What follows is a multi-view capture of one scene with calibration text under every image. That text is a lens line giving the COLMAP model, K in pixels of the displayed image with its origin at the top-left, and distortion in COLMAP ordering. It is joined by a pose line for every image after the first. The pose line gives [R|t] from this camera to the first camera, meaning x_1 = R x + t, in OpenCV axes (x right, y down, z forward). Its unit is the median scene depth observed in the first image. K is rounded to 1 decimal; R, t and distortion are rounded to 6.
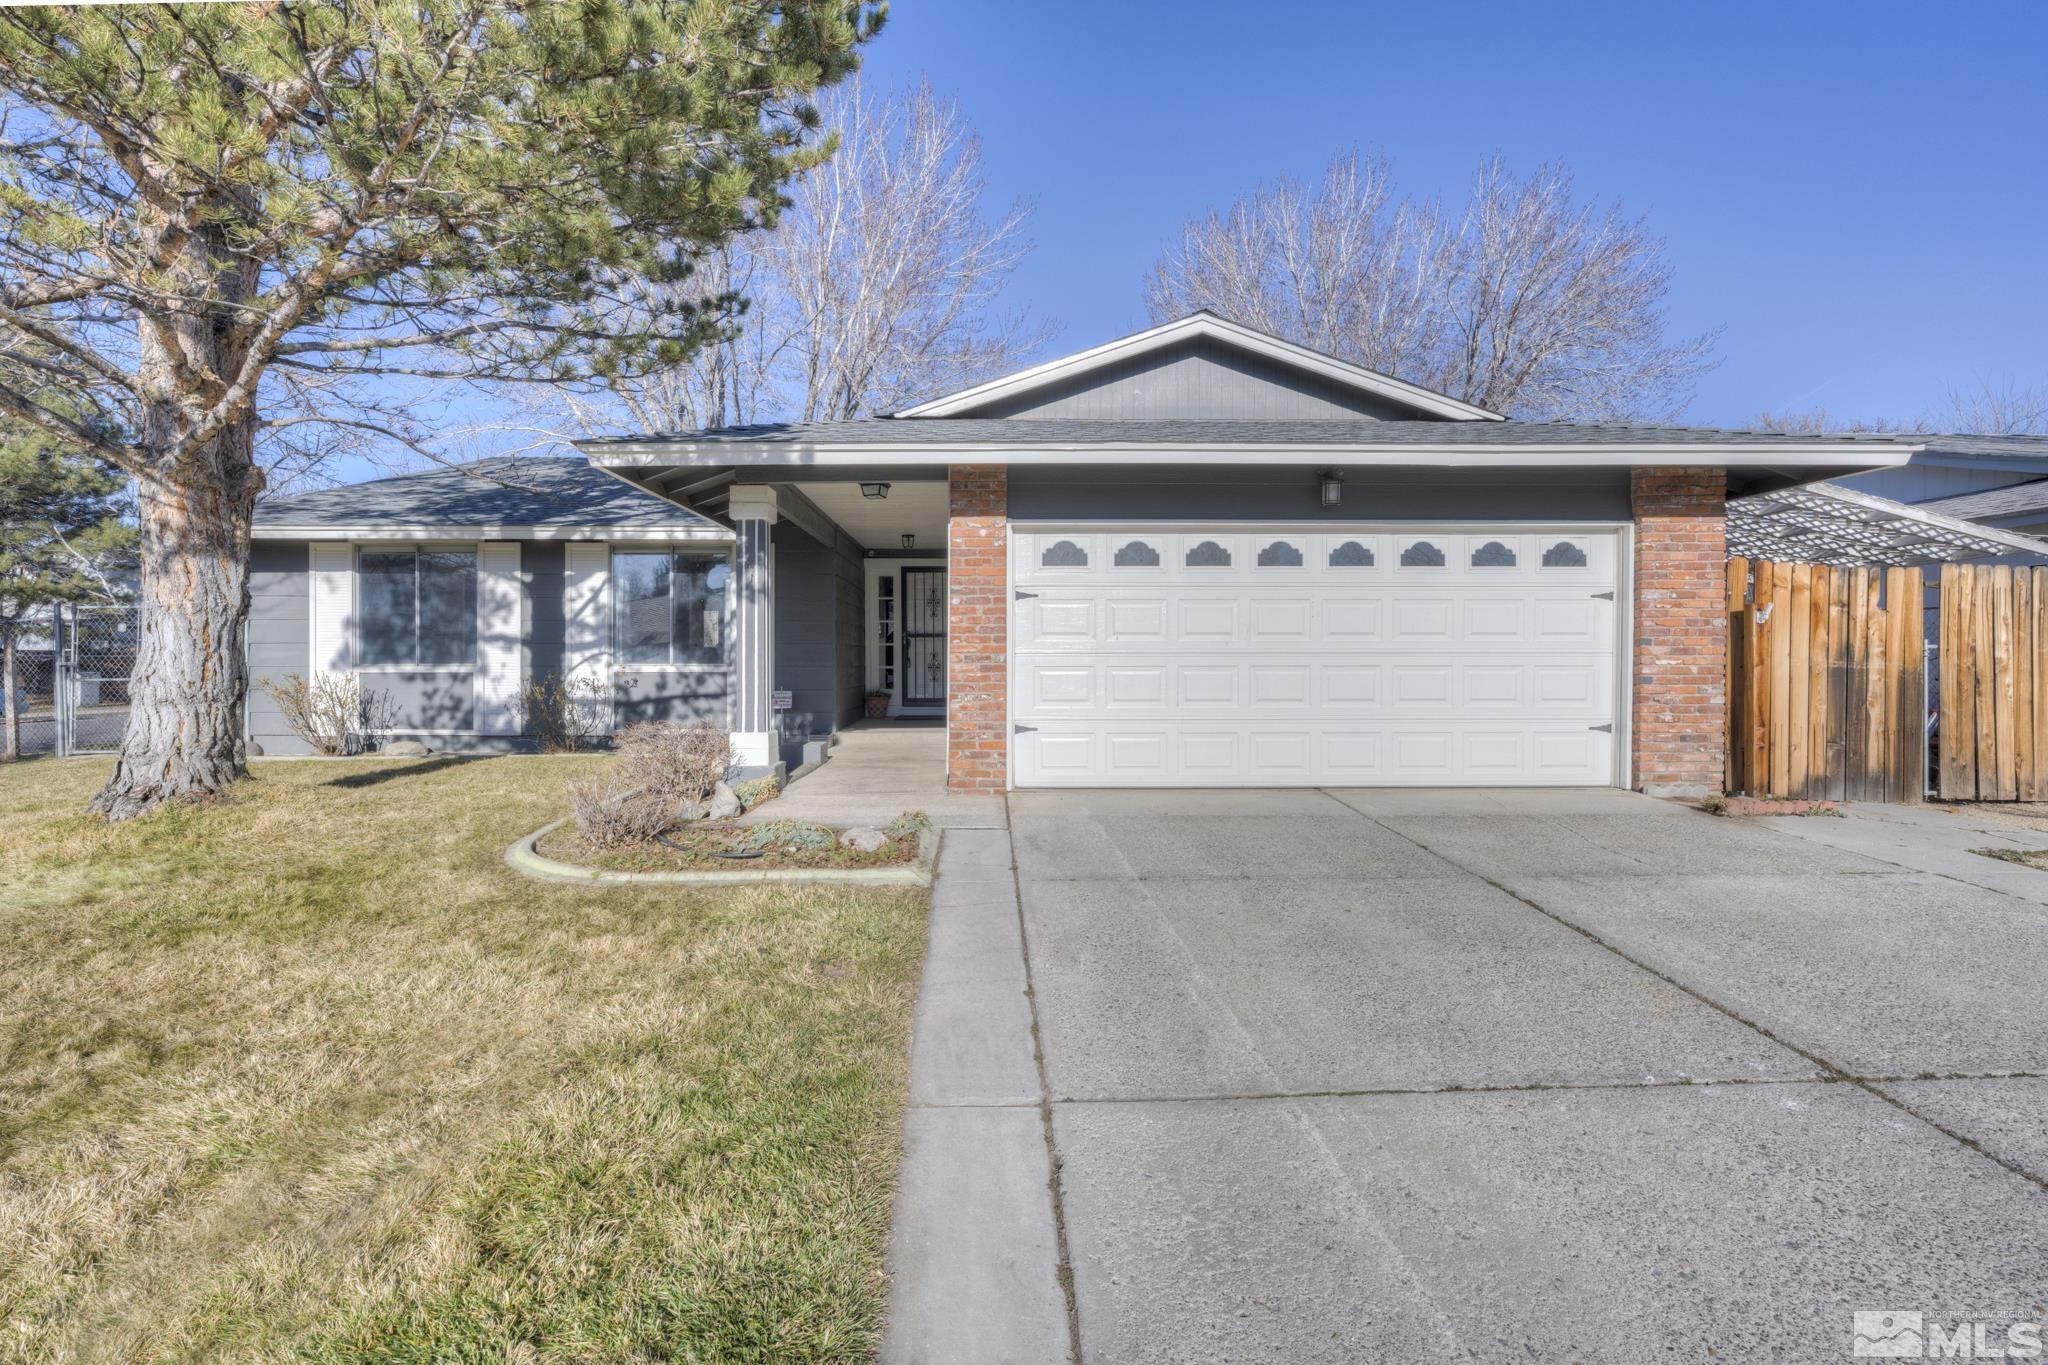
lens RADIAL K [[902.1, 0, 1024.0], [0, 902.1, 682.5], [0, 0, 1]] dist [0.001900, -0.000136]
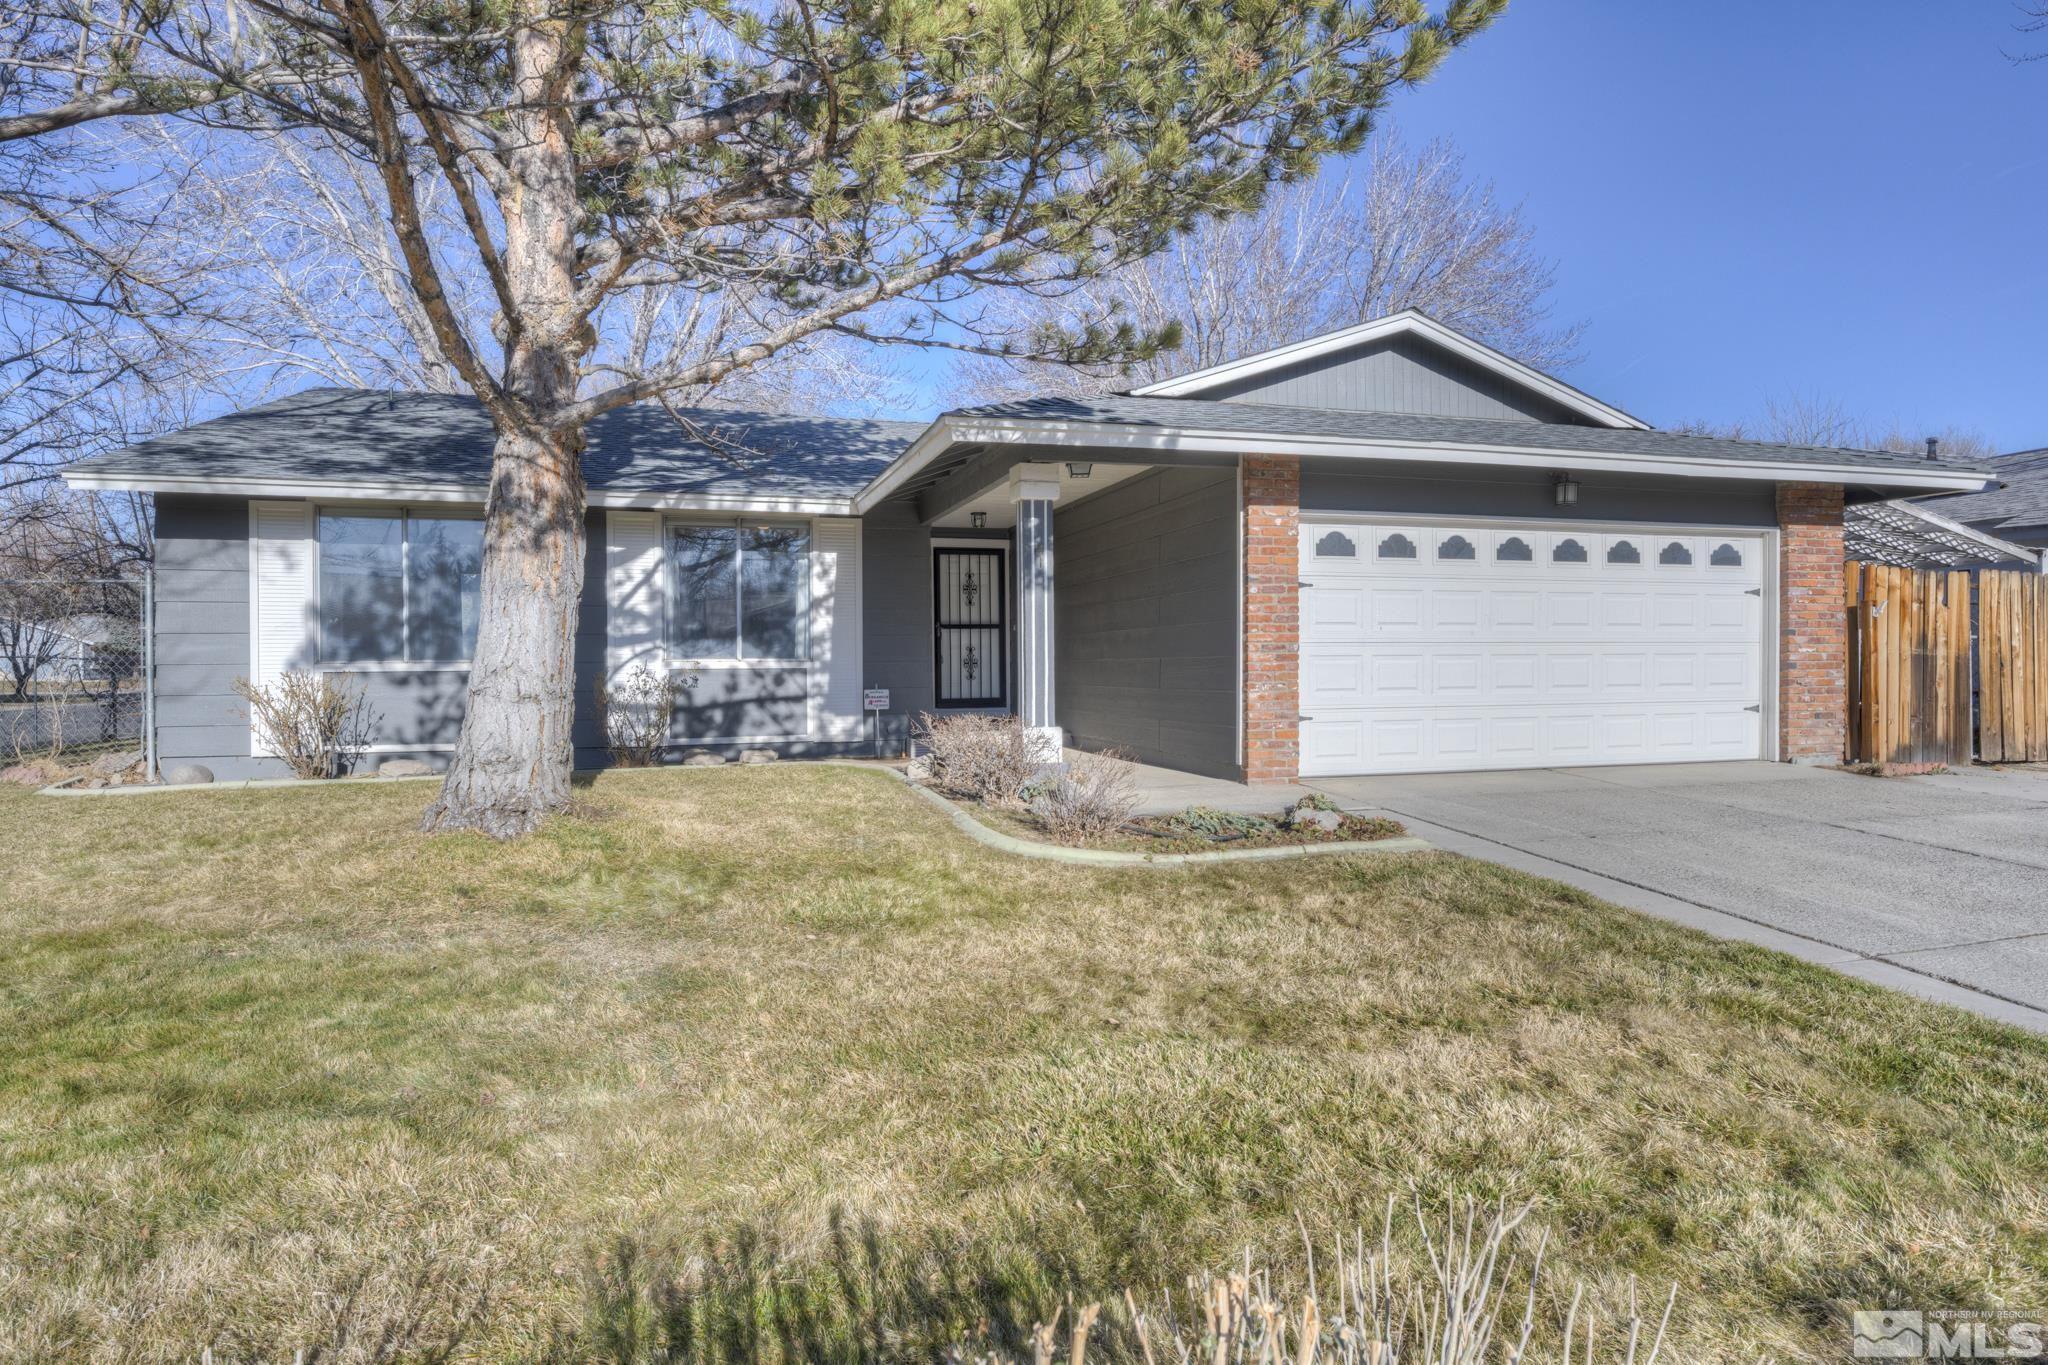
lens RADIAL K [[1152.6, 0, 1024.0], [0, 1152.6, 682.5], [0, 0, 1]] dist [0.000759, 0.000954]
pose [[0.960246, -0.010302, 0.278963, -0.658727], [0.013580, 0.999860, -0.009820, 0.019887], [-0.278823, 0.013218, 0.960252, -0.138727]]
